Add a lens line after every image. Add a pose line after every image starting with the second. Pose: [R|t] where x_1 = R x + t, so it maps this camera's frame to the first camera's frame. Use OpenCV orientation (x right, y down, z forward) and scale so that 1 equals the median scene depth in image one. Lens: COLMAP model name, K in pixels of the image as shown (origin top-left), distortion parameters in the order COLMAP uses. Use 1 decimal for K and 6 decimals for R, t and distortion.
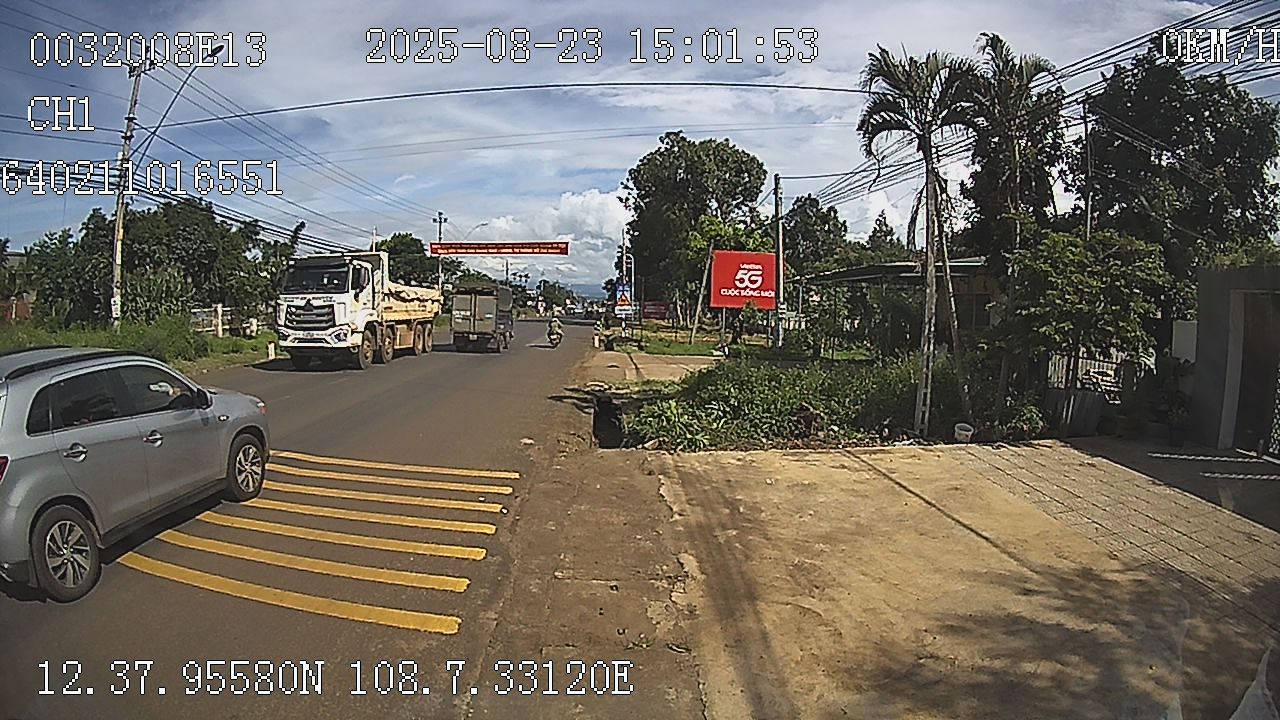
lens RADIAL K [[773.6, 0, 640.0], [0, 773.6, 360.0], [0, 0, 1]] dist [-0.343455, 0.088105]
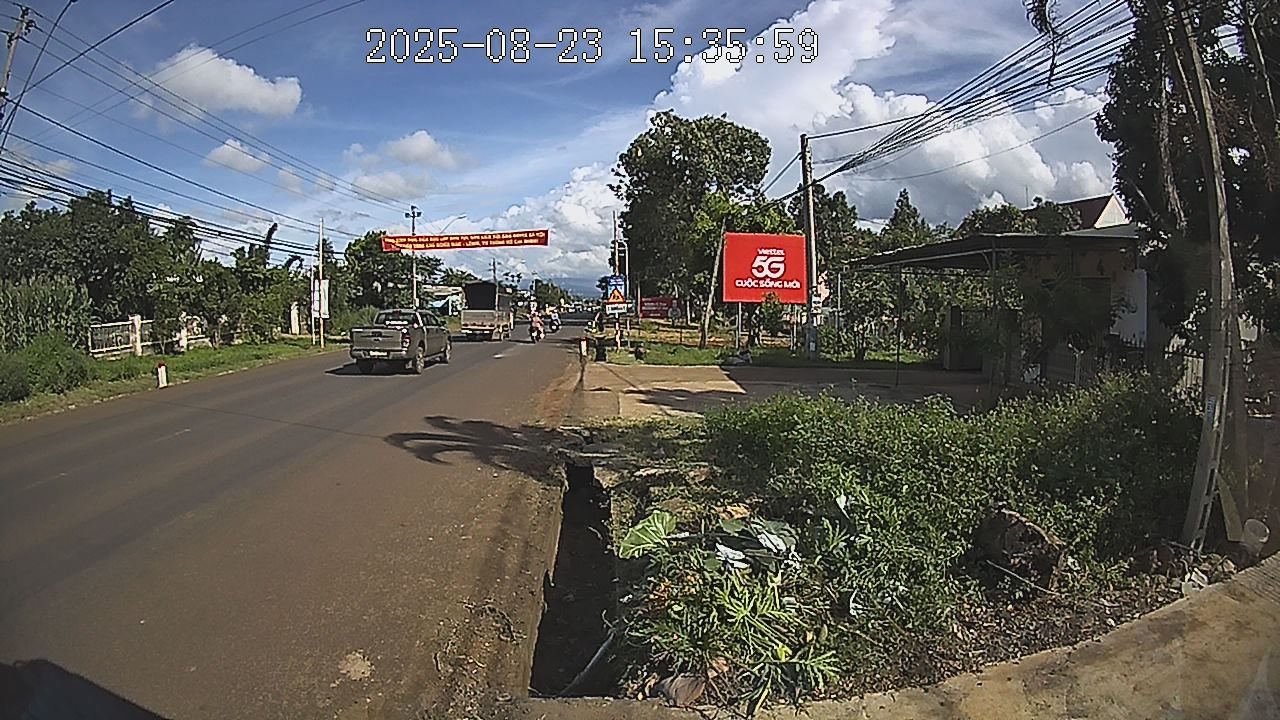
lens RADIAL K [[738.8, 0, 640.0], [0, 738.8, 360.0], [0, 0, 1]] dist [-0.297295, 0.064988]
pose [[0.999638, -0.026426, 0.005128, -0.003378], [0.026392, 0.999630, 0.006600, -0.021311], [-0.005300, -0.006462, 0.999965, 0.313937]]
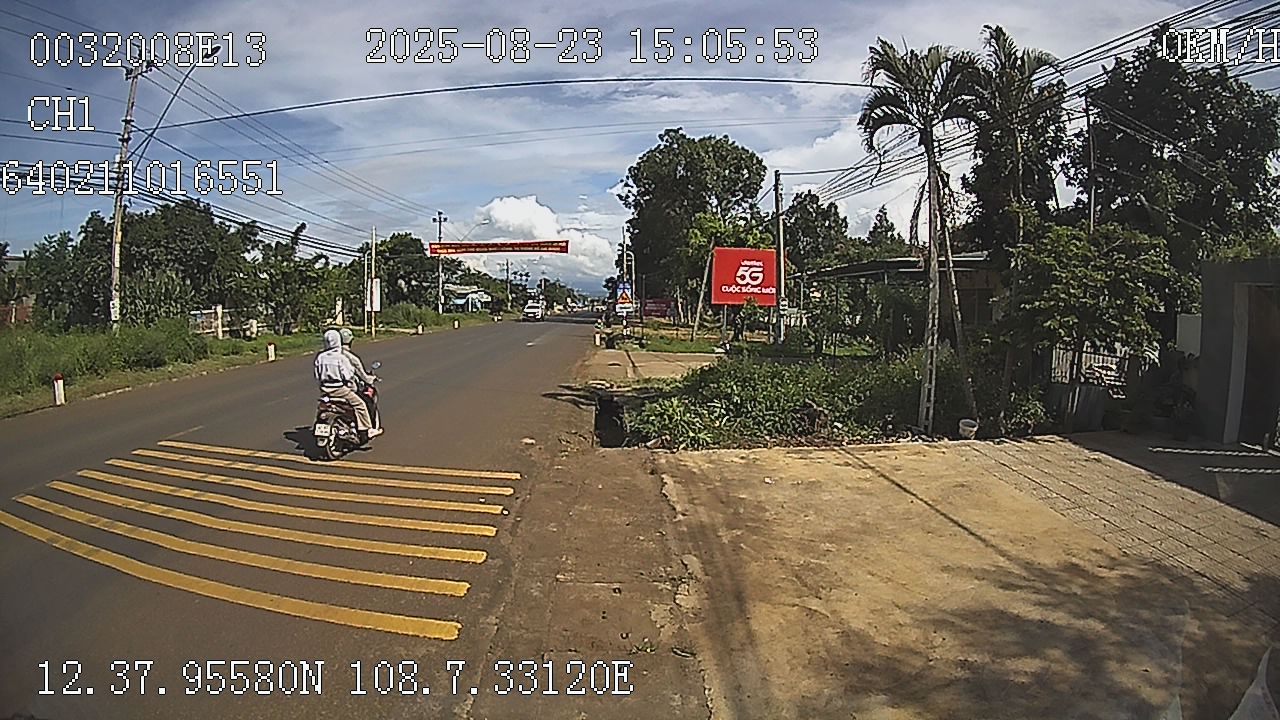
lens RADIAL K [[773.6, 0, 640.0], [0, 773.6, 360.0], [0, 0, 1]] dist [-0.343455, 0.088105]
pose [[0.999960, -0.008740, -0.001746, -0.000021], [0.008745, 0.999958, 0.002725, -0.000067], [0.001722, -0.002740, 0.999995, 0.004518]]
